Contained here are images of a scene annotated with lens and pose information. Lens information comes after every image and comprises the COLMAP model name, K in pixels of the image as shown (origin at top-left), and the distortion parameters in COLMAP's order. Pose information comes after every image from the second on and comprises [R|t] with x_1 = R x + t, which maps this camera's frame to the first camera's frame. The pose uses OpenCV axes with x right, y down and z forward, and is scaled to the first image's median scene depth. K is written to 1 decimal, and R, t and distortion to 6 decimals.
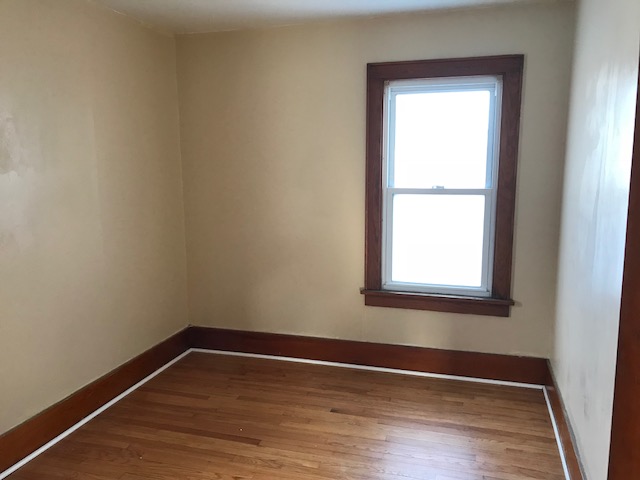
lens RADIAL K [[529.9, 0, 320.0], [0, 529.9, 240.0], [0, 0, 1]] dist [0.004785, 0.002206]
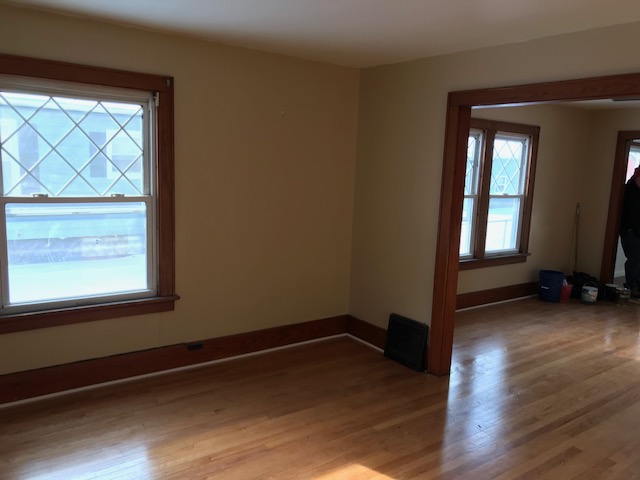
lens RADIAL K [[516.9, 0, 320.0], [0, 516.9, 240.0], [0, 0, 1]] dist [0.003397, 0.002614]
pose [[0.600079, -0.086748, 0.795224, -0.313126], [0.094017, 0.994861, 0.037580, -0.014576], [-0.794397, 0.052214, 0.605151, 0.094643]]
